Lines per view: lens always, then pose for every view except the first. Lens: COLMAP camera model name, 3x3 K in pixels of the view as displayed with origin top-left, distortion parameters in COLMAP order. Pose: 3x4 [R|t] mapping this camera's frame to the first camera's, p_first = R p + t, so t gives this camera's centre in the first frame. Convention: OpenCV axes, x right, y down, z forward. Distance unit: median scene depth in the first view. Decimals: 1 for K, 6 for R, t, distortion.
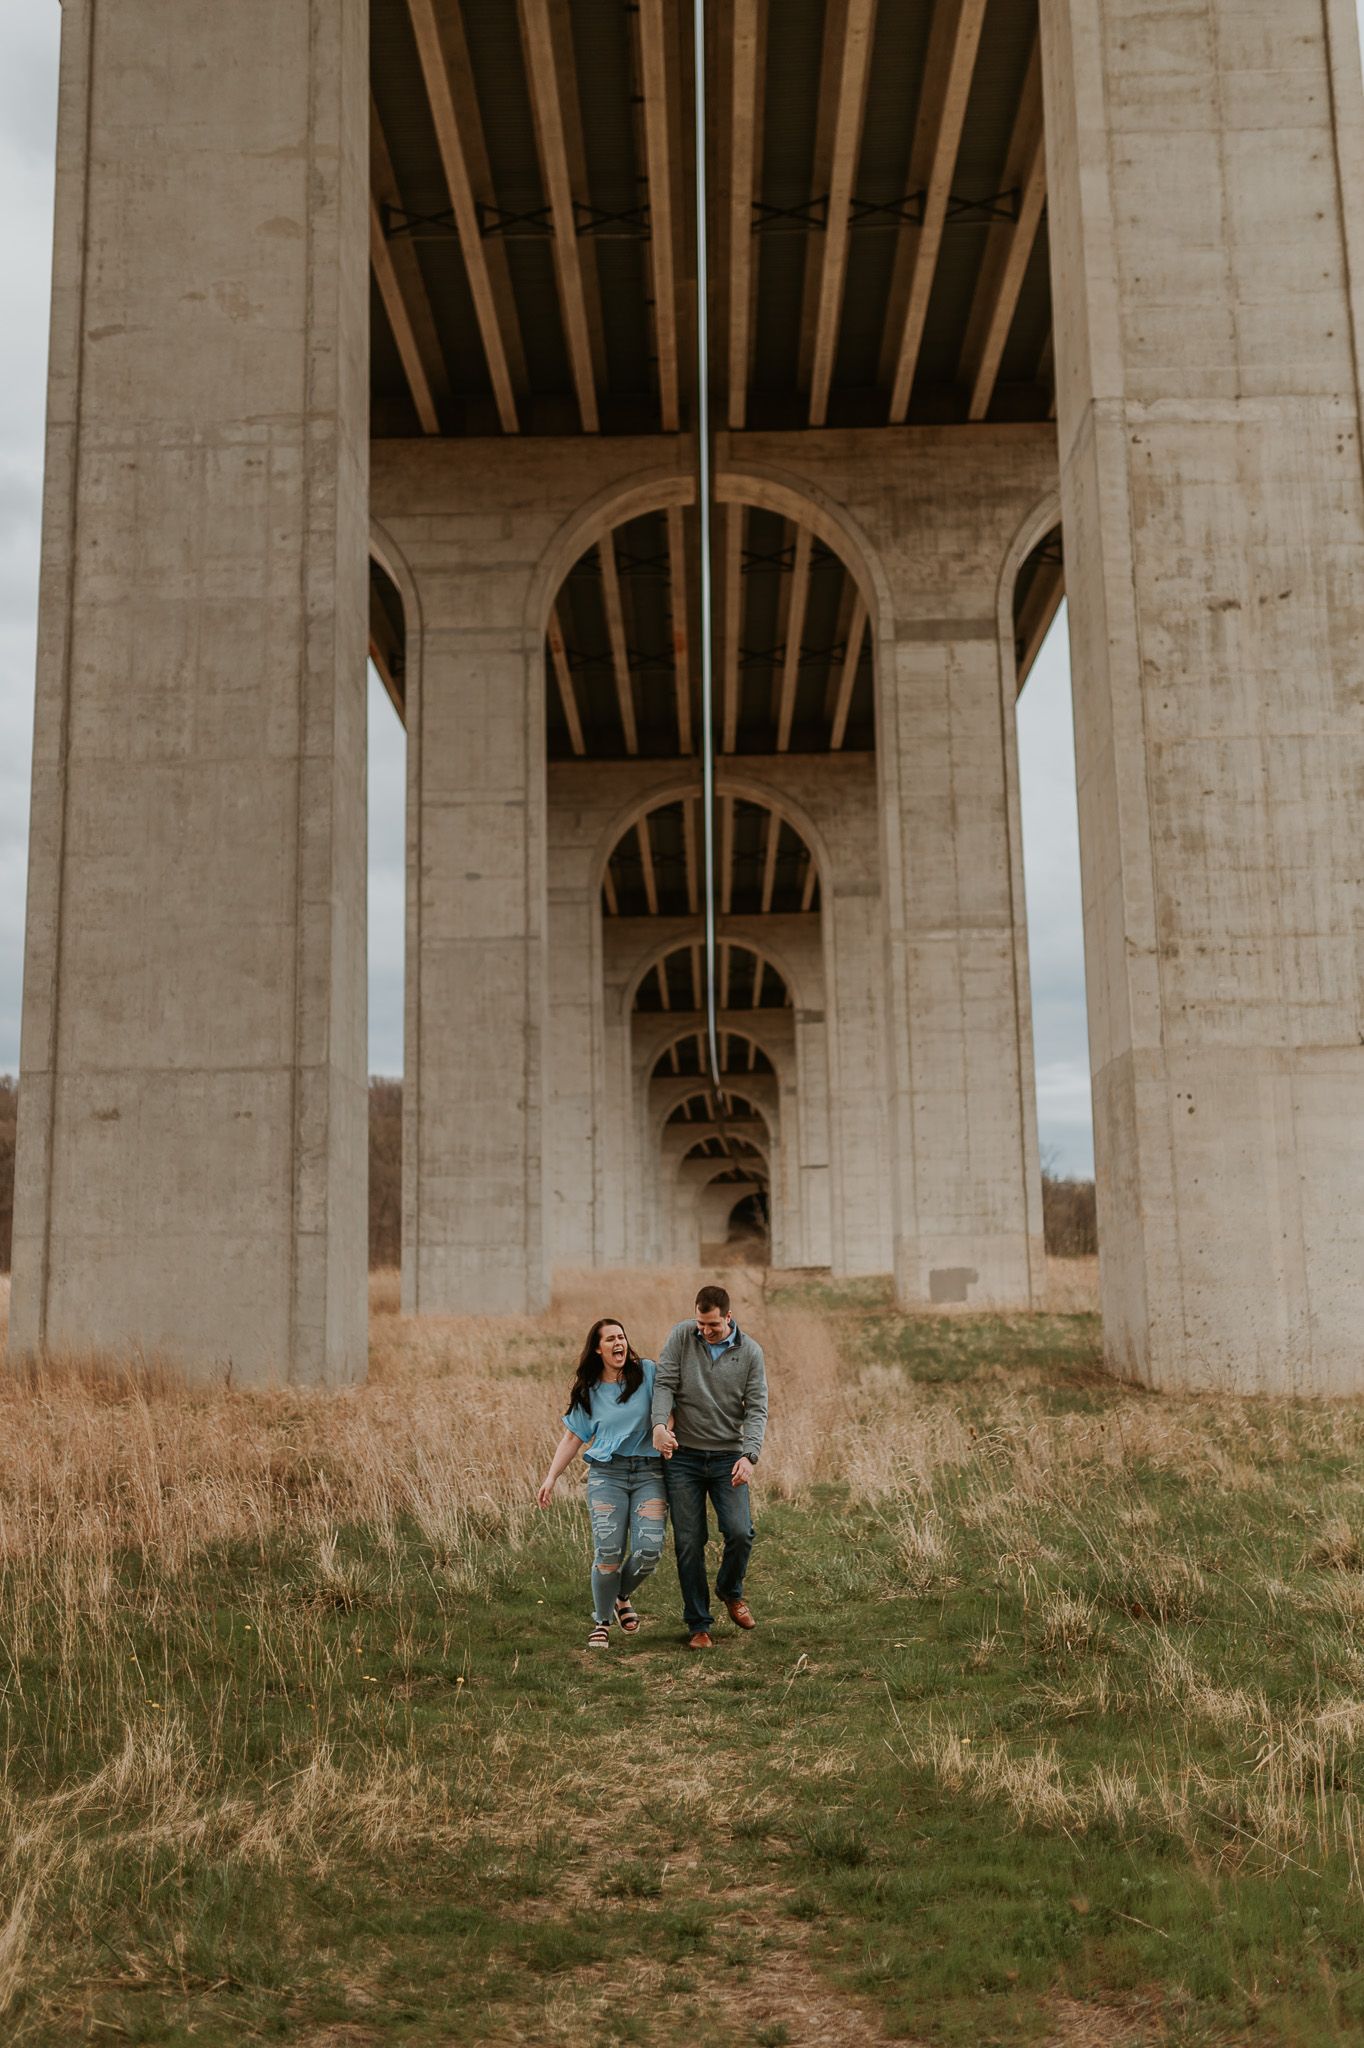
lens RADIAL K [[2016.6, 0, 682.0], [0, 2016.6, 1024.0], [0, 0, 1]] dist [-0.007506, 0.024899]
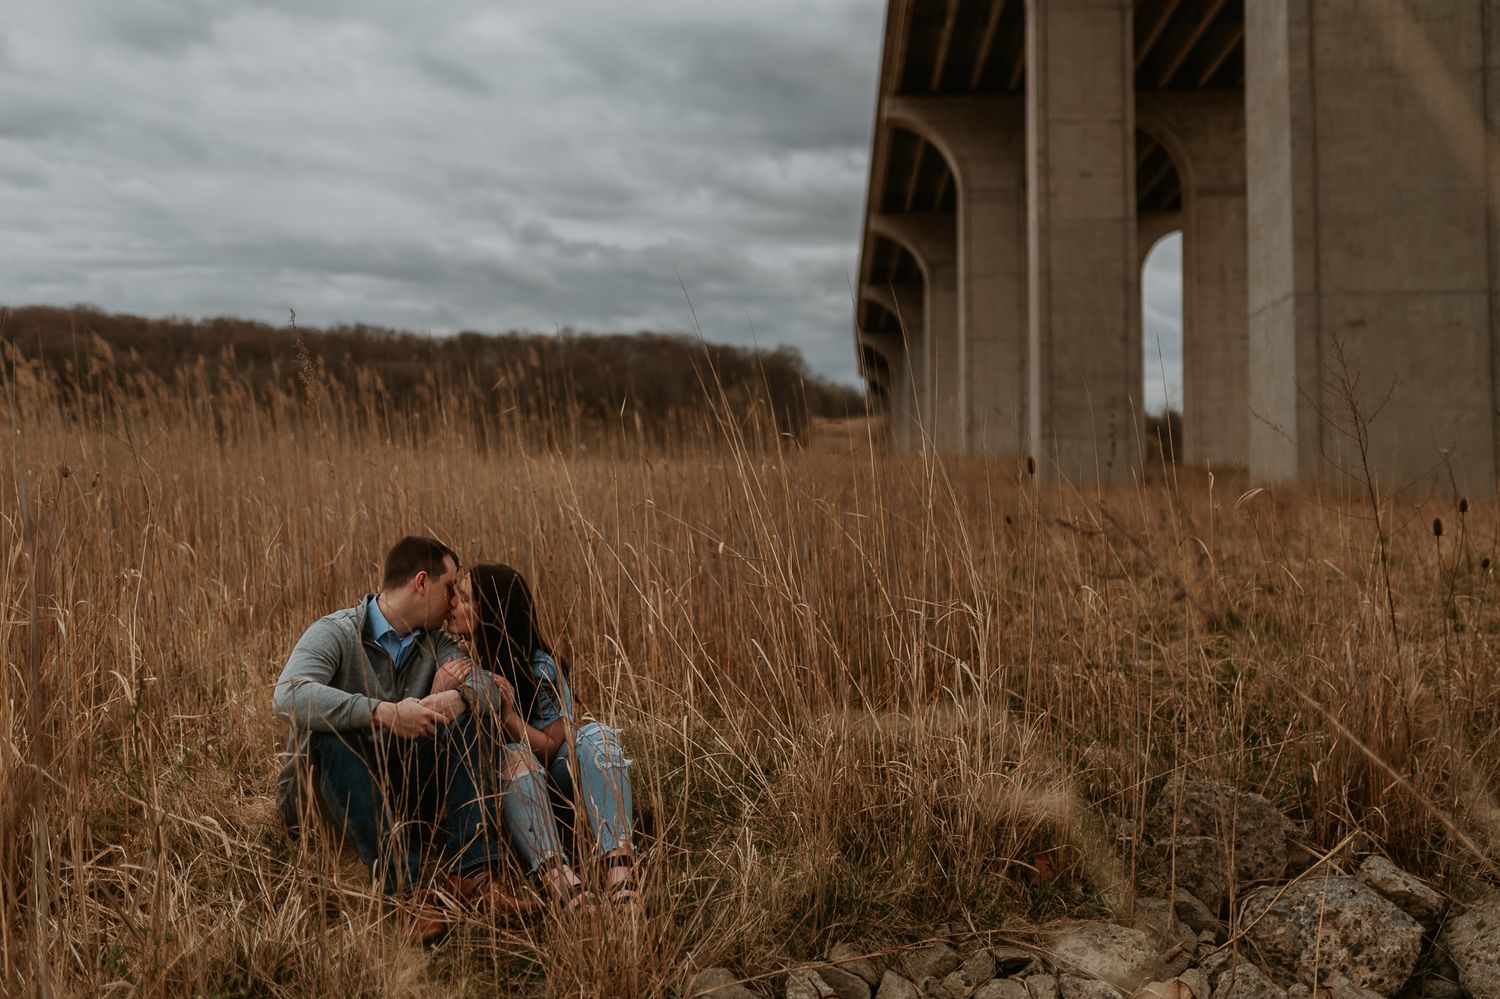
lens RADIAL K [[1445.4, 0, 730.5], [0, 1445.4, 490.0], [0, 0, 1]] dist [-0.005500, 0.022314]
pose [[0.999042, 0.015111, -0.041067, -0.657677], [-0.009609, 0.991333, 0.131017, 0.030873], [0.042691, -0.130497, 0.990529, -0.056725]]
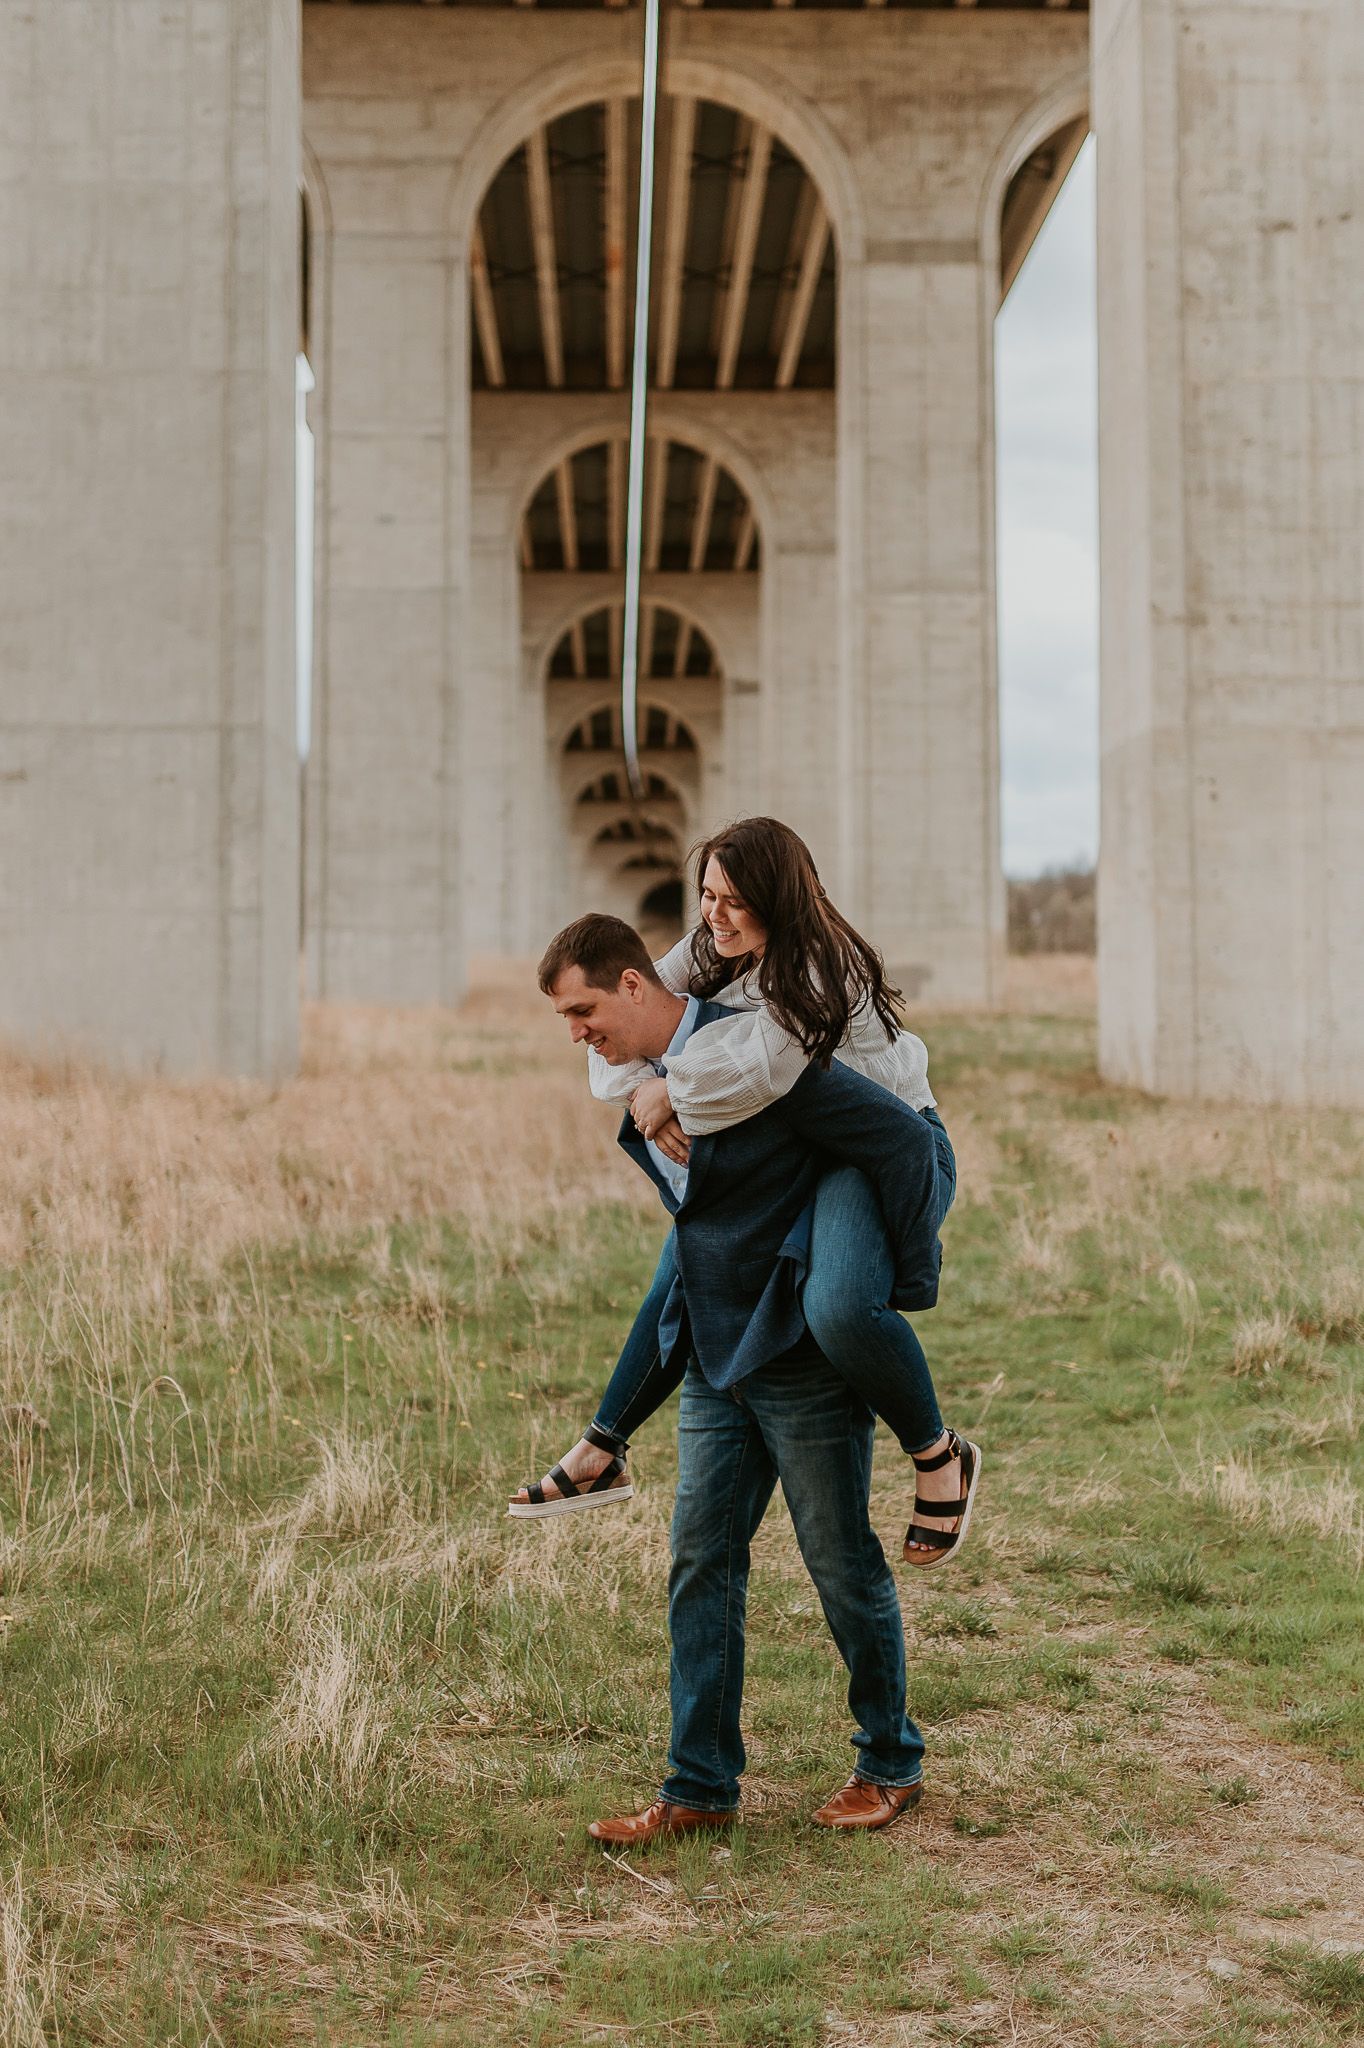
lens RADIAL K [[2202.9, 0, 669.7], [0, 2202.9, 959.6], [0, 0, 1]] dist [-0.003731, 0.028659]
pose [[0.999039, 0.018317, 0.039811, -0.030146], [-0.022937, 0.992644, 0.118880, 0.003039], [-0.037341, -0.119679, 0.992110, 0.010133]]
